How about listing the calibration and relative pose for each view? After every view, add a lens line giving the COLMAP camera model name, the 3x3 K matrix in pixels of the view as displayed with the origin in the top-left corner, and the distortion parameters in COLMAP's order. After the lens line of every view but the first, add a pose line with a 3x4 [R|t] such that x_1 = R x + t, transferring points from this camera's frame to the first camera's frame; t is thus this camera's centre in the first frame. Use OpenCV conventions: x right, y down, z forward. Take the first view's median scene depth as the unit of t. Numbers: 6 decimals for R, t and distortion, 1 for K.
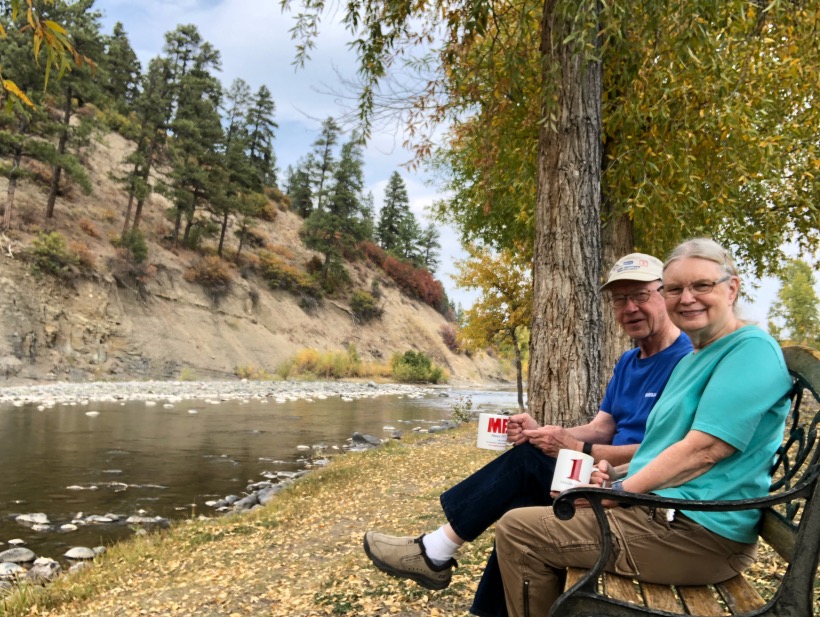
lens RADIAL K [[762.1, 0, 409.1], [0, 762.1, 309.8], [0, 0, 1]] dist [0.016480, 0.000000]
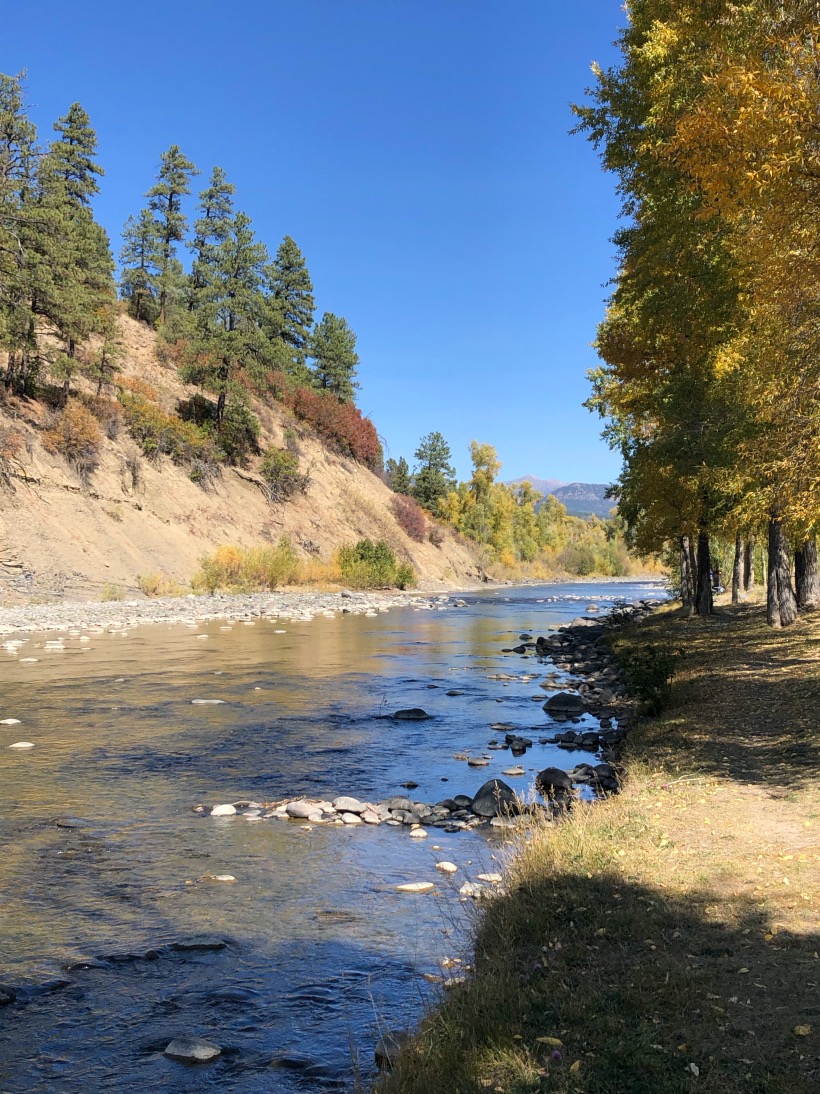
lens RADIAL K [[1407.9, 0, 410.6], [0, 1407.9, 546.5], [0, 0, 1]] dist [-0.037972, 0.000000]
pose [[0.991972, -0.035371, 0.121410, -0.105338], [0.026762, 0.997058, 0.071826, -0.027284], [-0.123593, -0.068000, 0.990000, -0.201834]]
